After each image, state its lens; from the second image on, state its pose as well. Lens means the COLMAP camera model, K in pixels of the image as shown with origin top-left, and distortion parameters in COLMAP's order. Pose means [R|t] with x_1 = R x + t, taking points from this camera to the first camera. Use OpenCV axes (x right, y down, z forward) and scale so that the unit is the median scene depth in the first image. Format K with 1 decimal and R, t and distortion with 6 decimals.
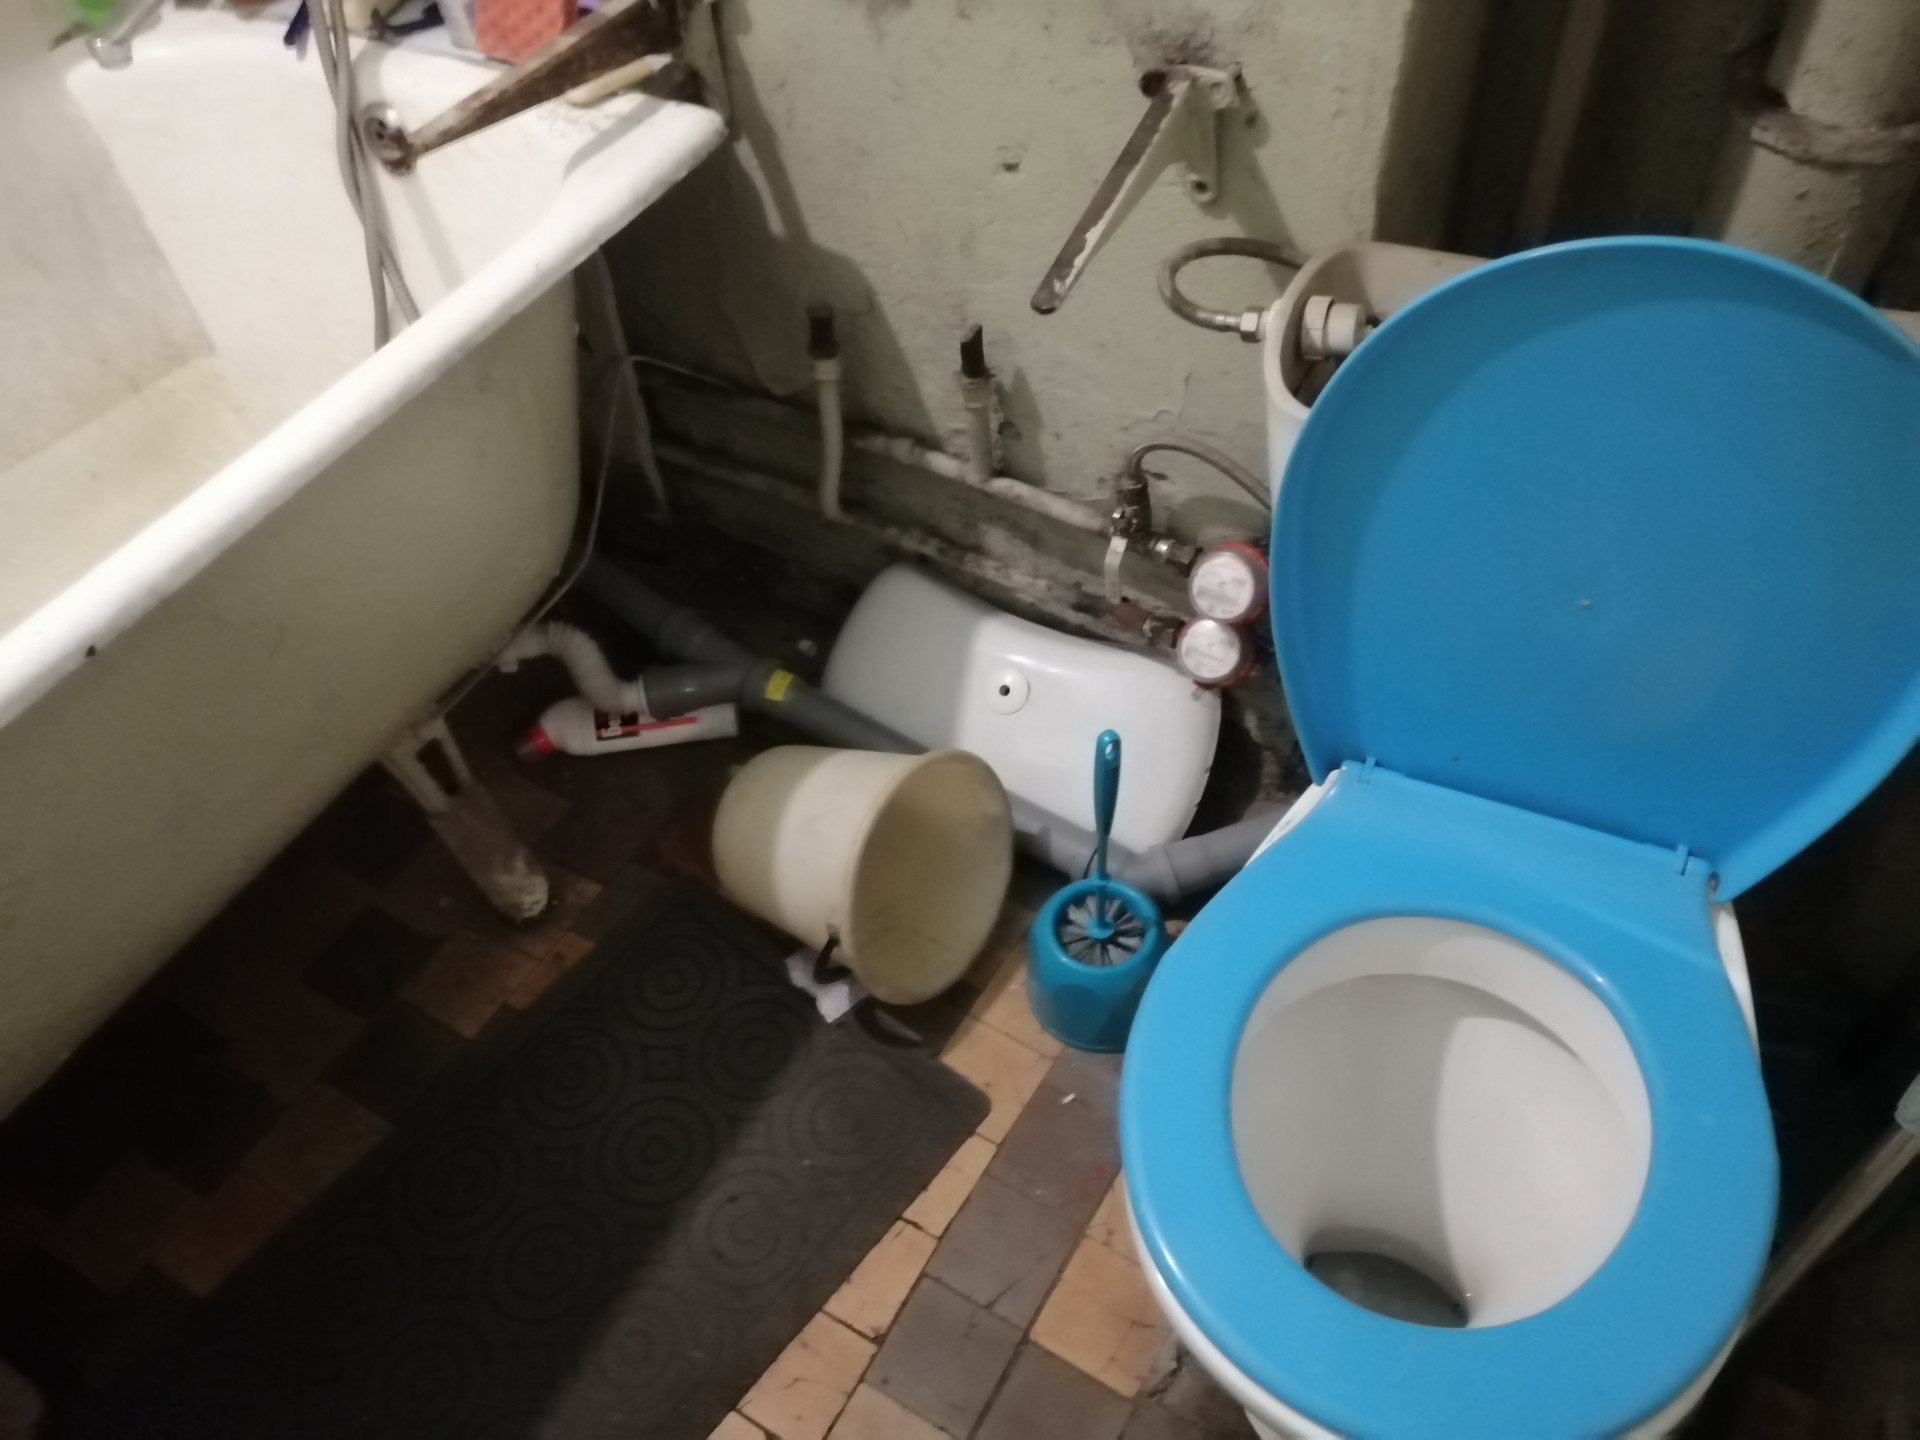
lens RADIAL K [[1487.9, 0, 960.0], [0, 1487.9, 720.0], [0, 0, 1]] dist [0.007966, 0.010953]
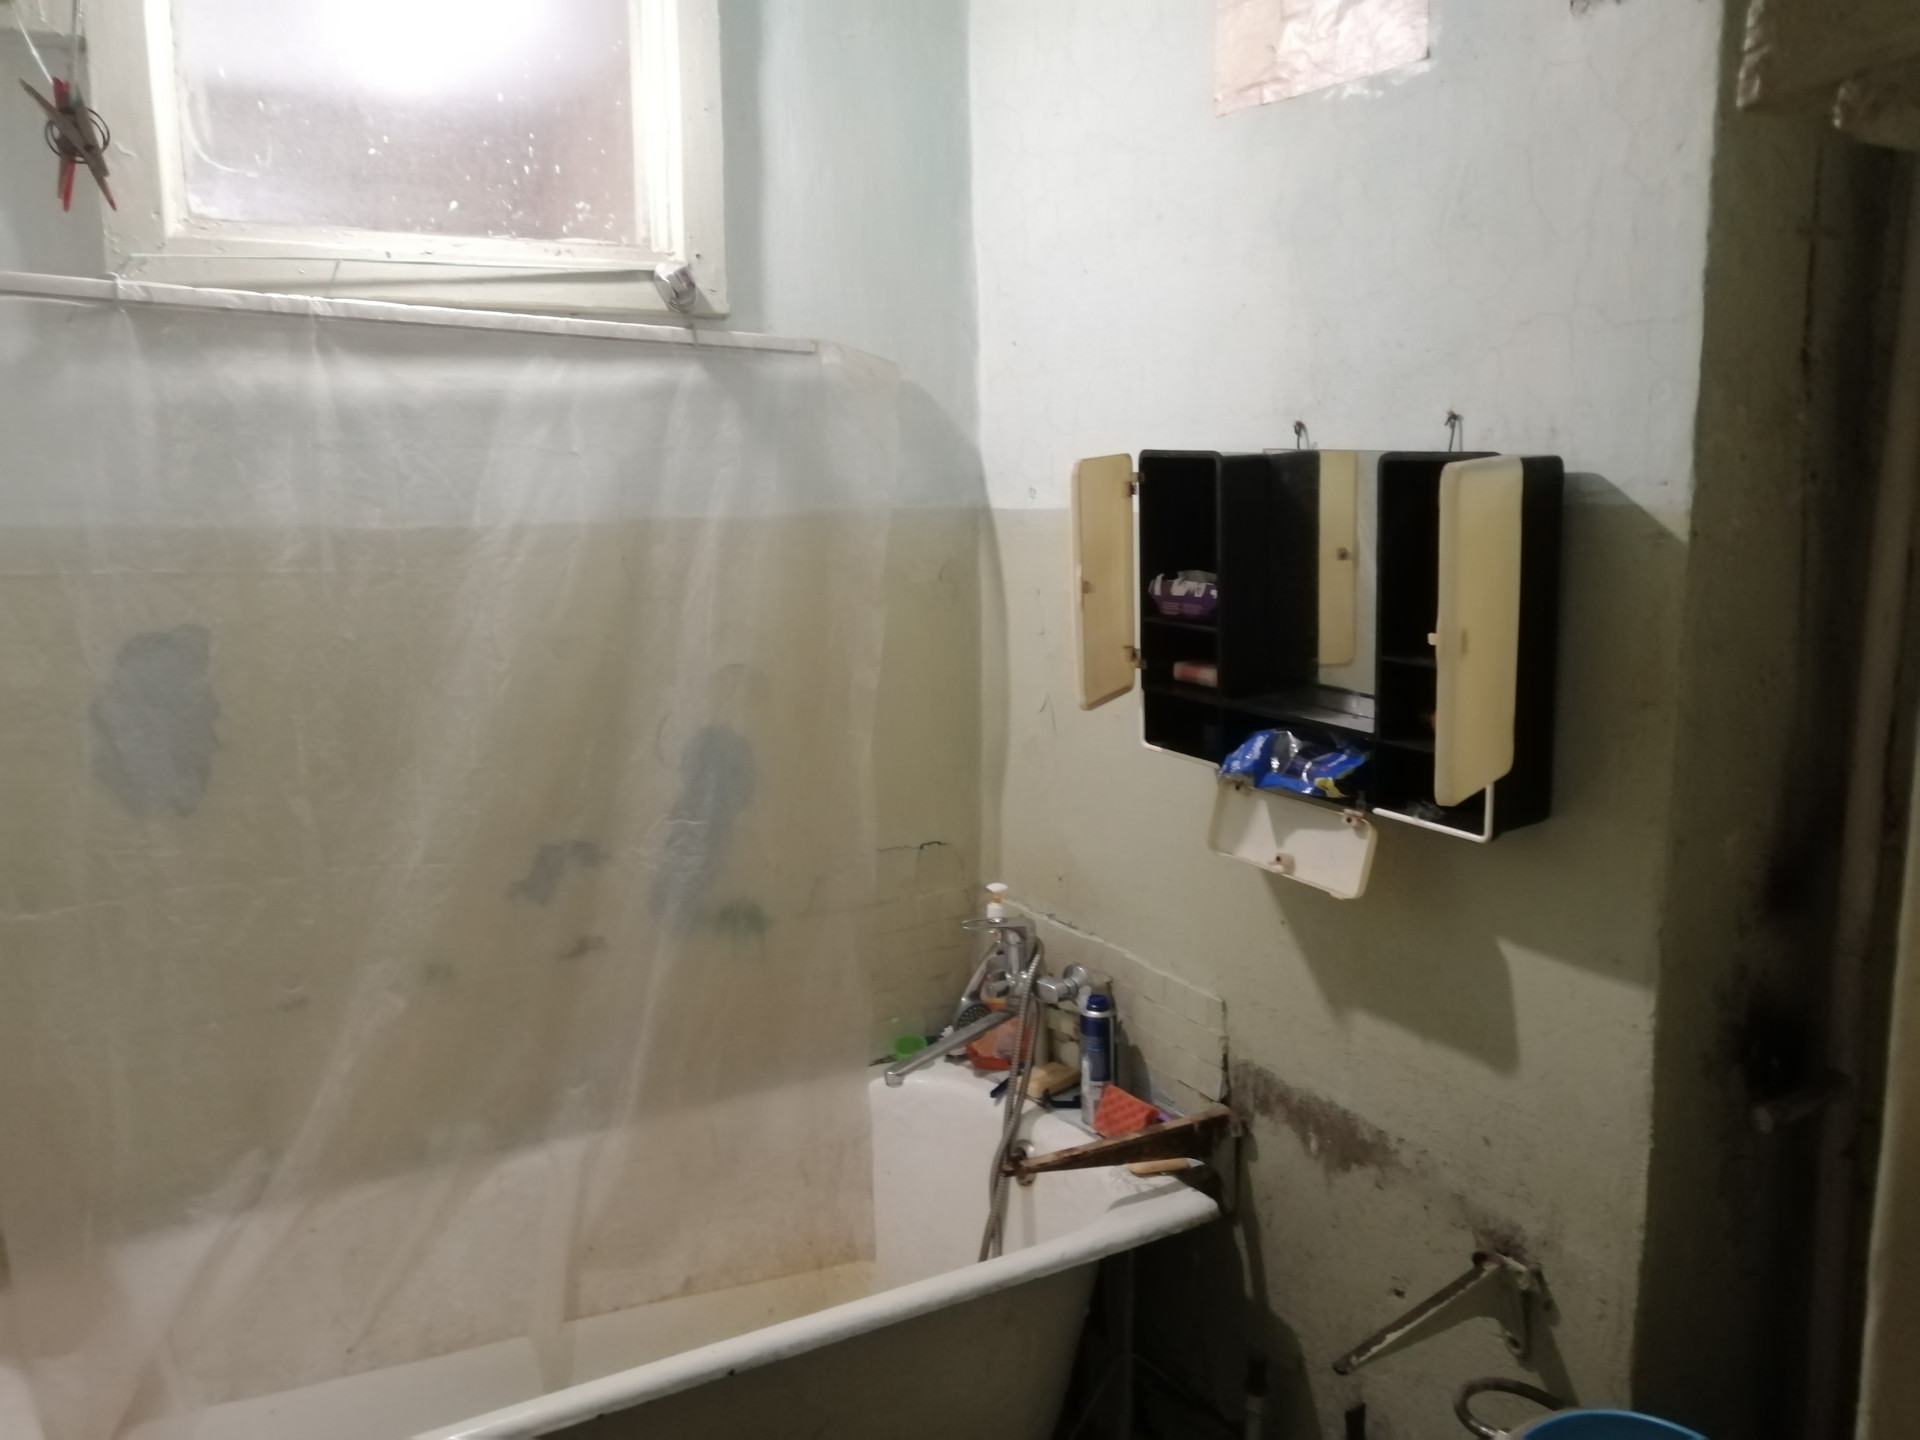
lens RADIAL K [[1495.0, 0, 960.0], [0, 1495.0, 720.0], [0, 0, 1]] dist [-0.047254, 0.078569]
pose [[0.868491, 0.123648, -0.480036, 0.291555], [-0.405794, 0.733523, -0.545230, 0.174431], [0.284701, 0.668323, 0.687233, -0.469582]]
